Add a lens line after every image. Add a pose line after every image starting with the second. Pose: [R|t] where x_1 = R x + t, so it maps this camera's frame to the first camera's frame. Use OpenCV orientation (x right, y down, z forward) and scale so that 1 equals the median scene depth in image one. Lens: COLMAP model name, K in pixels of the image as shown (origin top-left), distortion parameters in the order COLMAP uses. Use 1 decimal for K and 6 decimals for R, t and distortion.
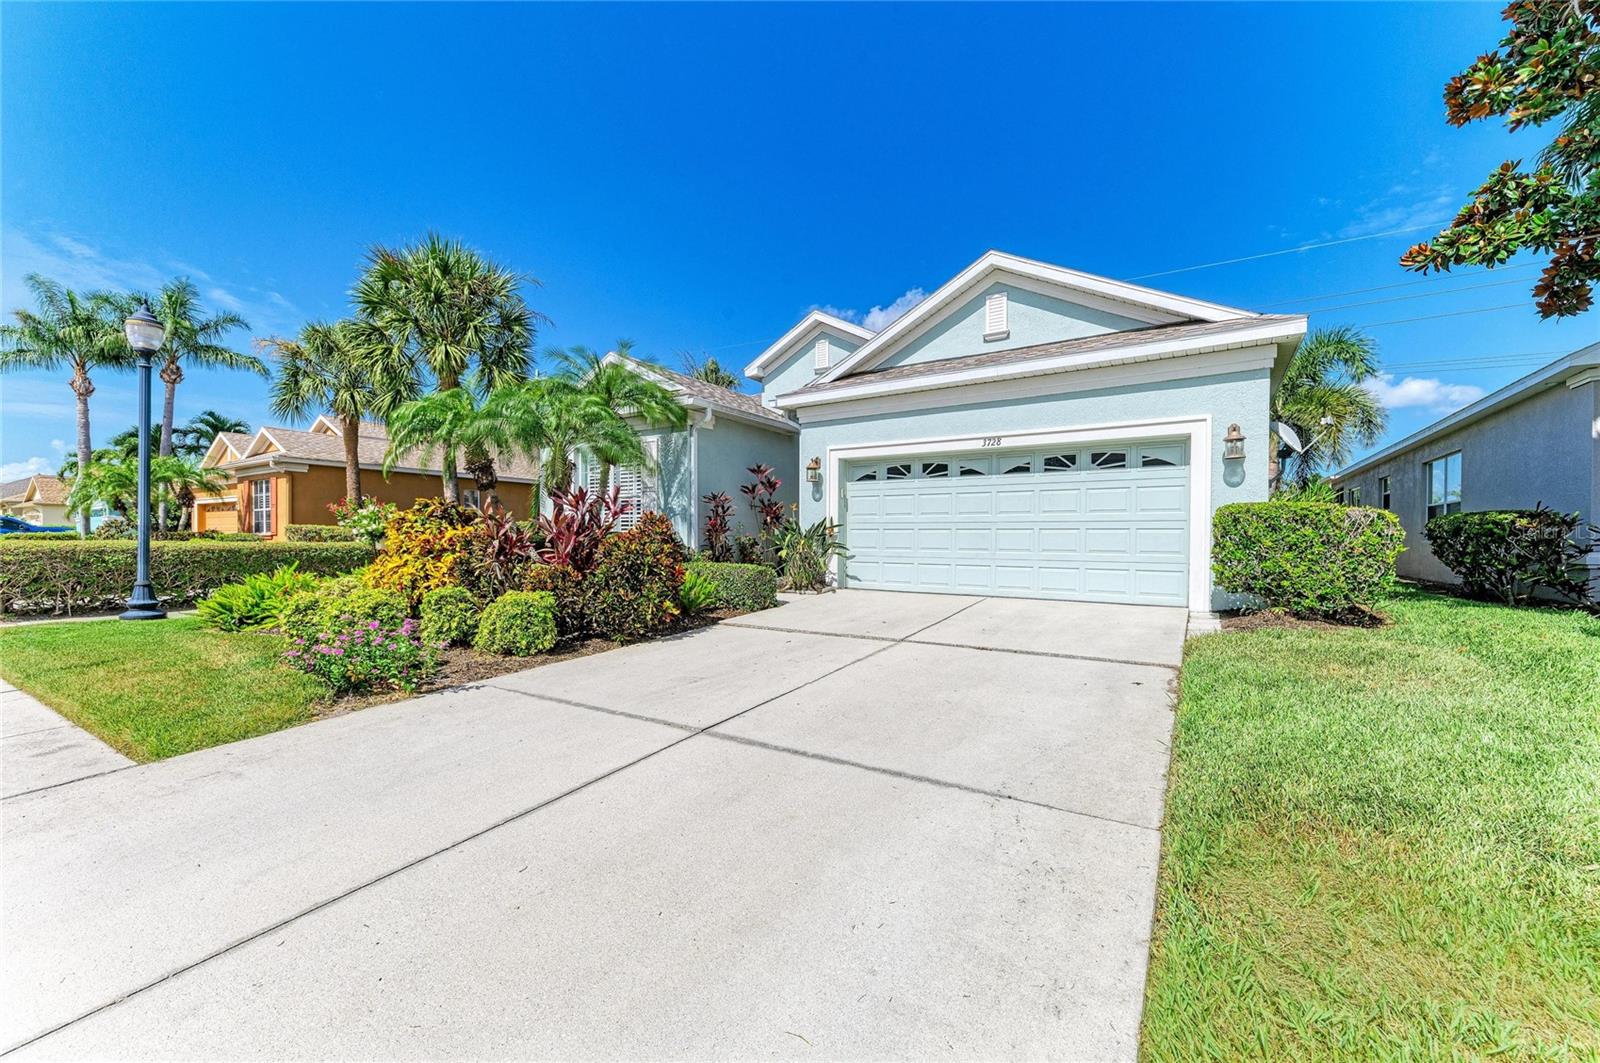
lens RADIAL K [[636.6, 0, 801.8], [0, 636.6, 541.3], [0, 0, 1]] dist [0.014283, -0.000072]
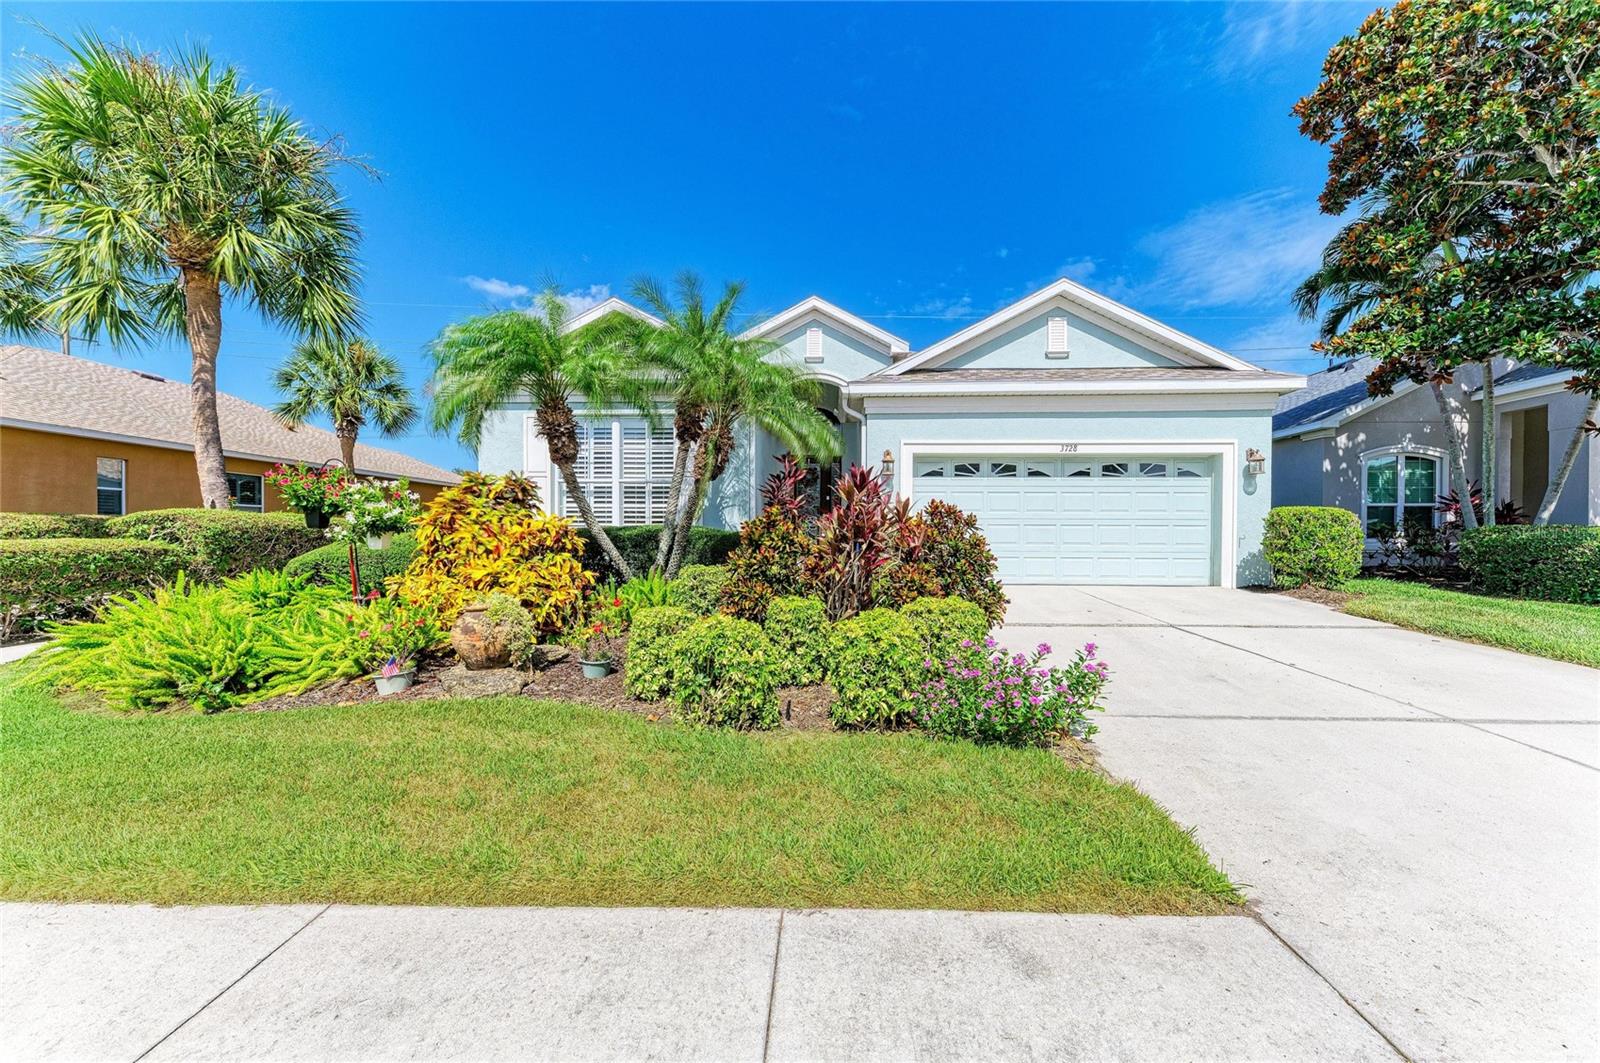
lens RADIAL K [[614.8, 0, 807.2], [0, 614.8, 542.9], [0, 0, 1]] dist [0.020404, -0.007273]
pose [[0.859567, -0.005058, 0.510998, -0.634293], [0.002890, 0.999983, 0.005036, 0.005405], [-0.511015, -0.002851, 0.859567, 0.284368]]
